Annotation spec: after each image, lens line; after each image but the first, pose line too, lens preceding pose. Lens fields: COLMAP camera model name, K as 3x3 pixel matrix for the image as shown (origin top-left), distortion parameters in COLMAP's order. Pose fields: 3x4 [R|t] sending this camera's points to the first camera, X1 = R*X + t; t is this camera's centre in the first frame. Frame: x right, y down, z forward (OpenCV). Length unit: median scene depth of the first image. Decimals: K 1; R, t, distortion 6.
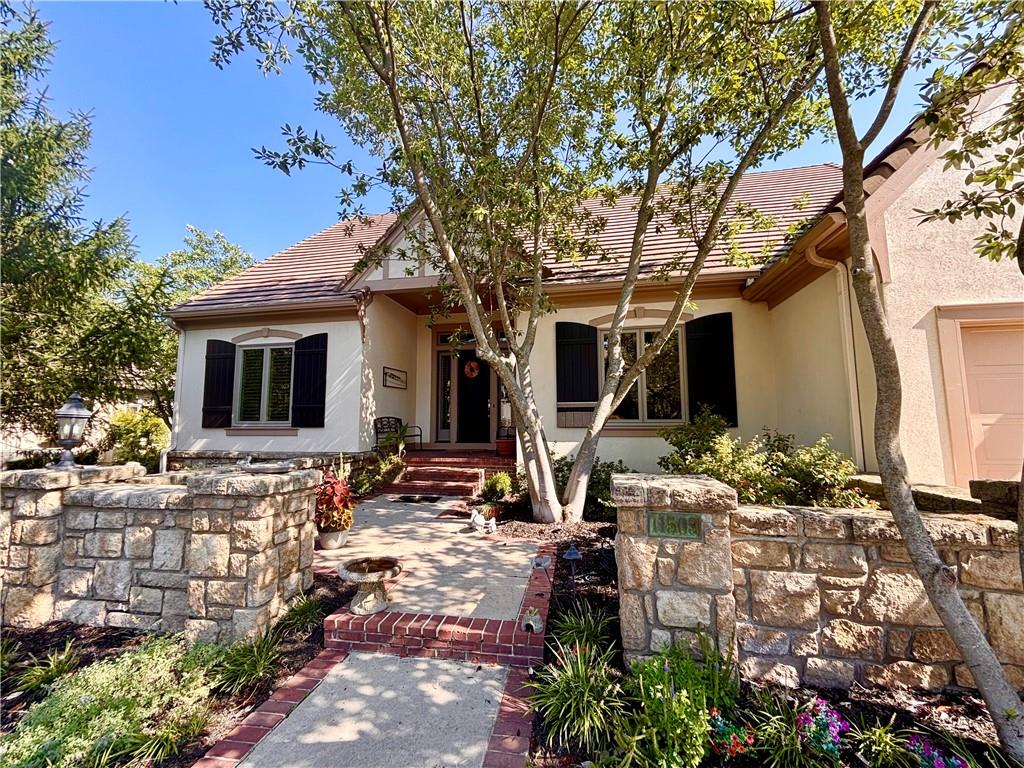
lens RADIAL K [[418.8, 0, 507.5], [0, 418.8, 383.6], [0, 0, 1]] dist [0.009787, 0.000272]
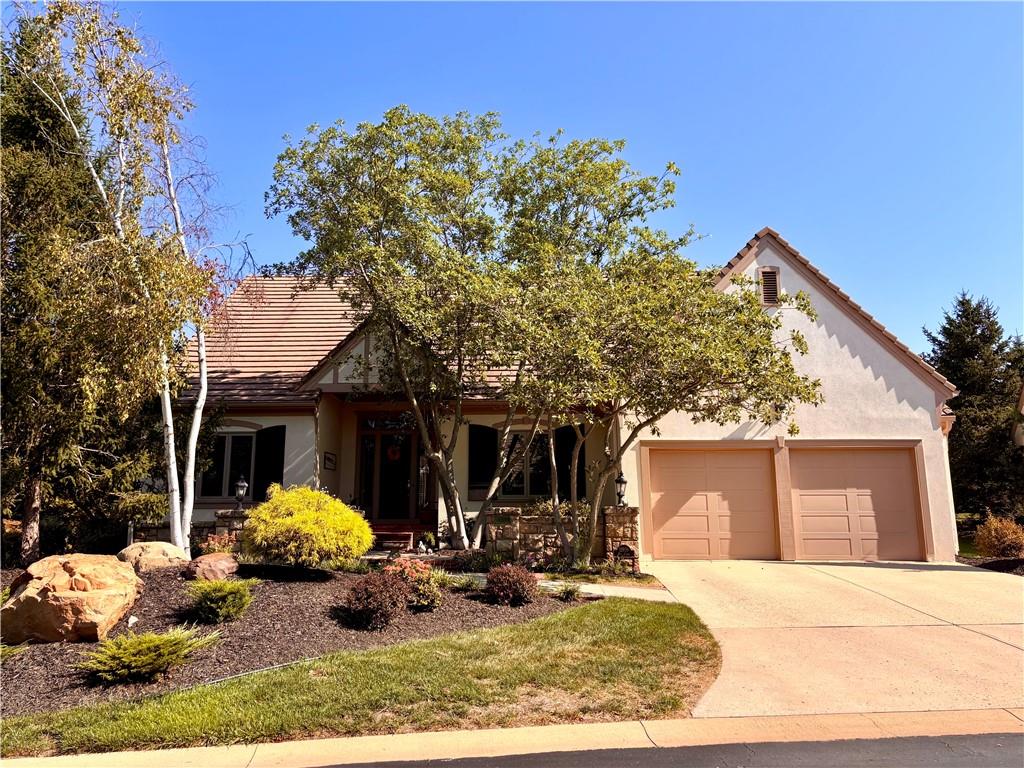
lens RADIAL K [[771.3, 0, 512.5], [0, 771.3, 380.3], [0, 0, 1]] dist [0.013097, 0.000237]
pose [[0.985494, 0.030467, 0.166955, -0.198965], [-0.015301, 0.995698, -0.091383, -0.070381], [-0.169021, 0.087503, 0.981721, -1.781446]]
